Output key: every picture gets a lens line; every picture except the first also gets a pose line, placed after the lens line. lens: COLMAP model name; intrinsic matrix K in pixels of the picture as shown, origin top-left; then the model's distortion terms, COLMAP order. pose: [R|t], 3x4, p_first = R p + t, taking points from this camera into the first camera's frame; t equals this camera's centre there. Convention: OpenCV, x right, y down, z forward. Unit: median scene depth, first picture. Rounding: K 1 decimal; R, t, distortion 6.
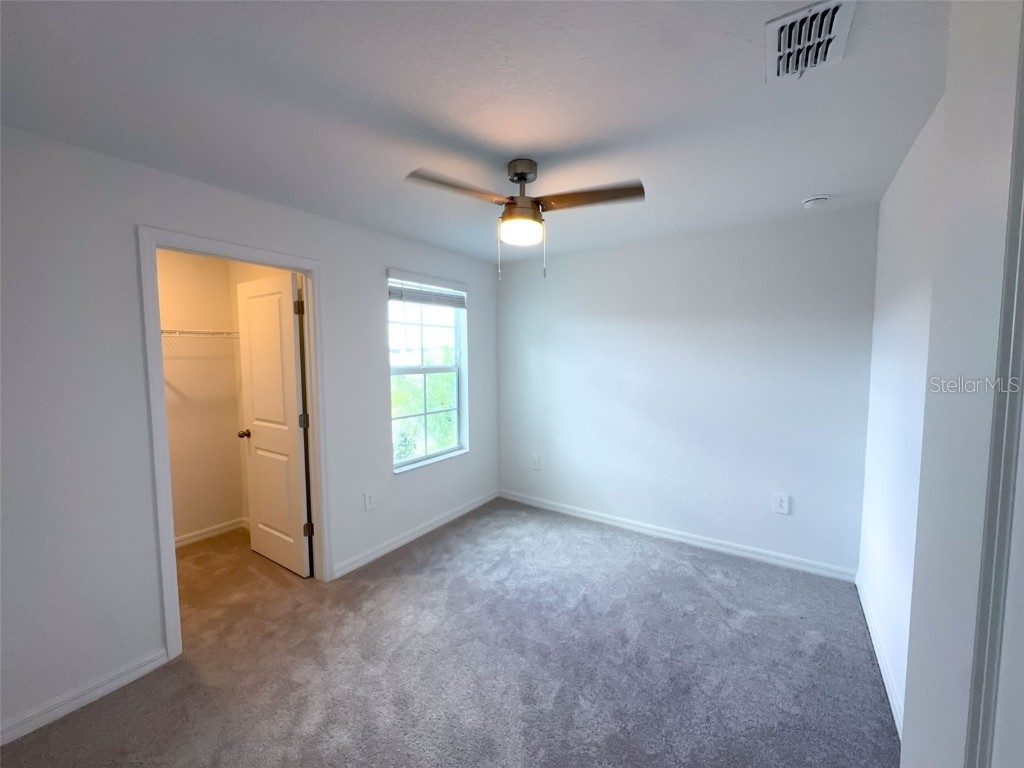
lens RADIAL K [[406.6, 0, 511.0], [0, 406.6, 383.9], [0, 0, 1]] dist [-0.002676, -0.000089]
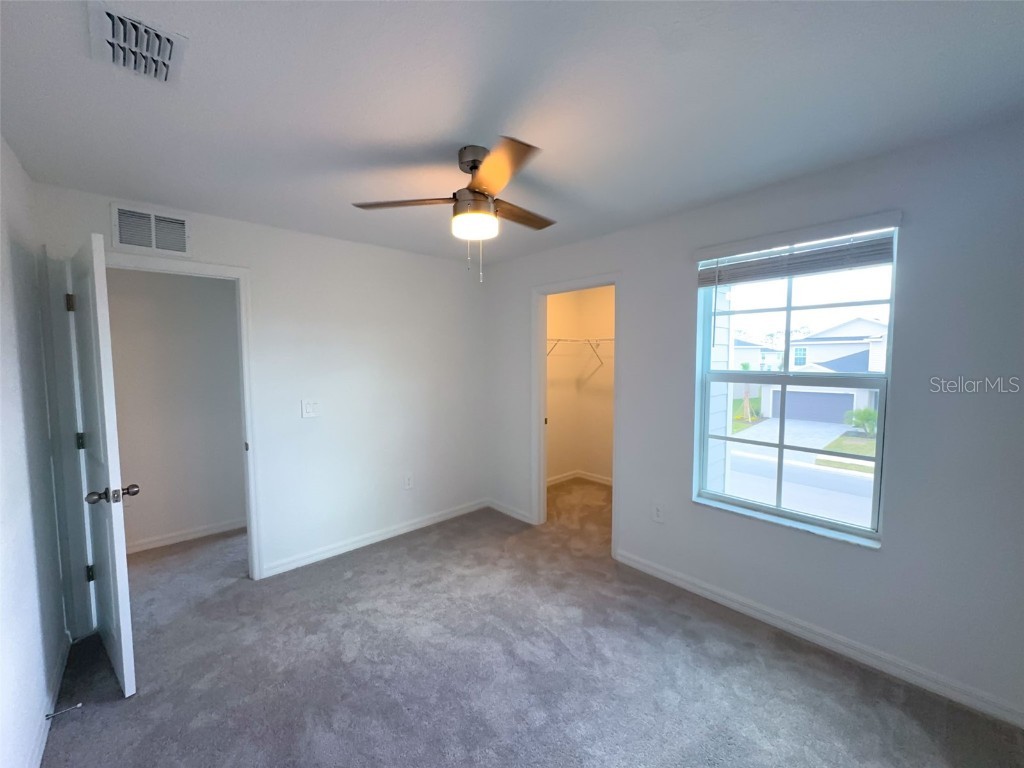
lens RADIAL K [[406.6, 0, 511.0], [0, 406.6, 383.9], [0, 0, 1]] dist [-0.002676, -0.000089]
pose [[-0.239160, 0.067114, -0.968658, 0.596650], [-0.065073, 0.994258, 0.084954, -0.059596], [0.968797, 0.083351, -0.233419, 0.843743]]
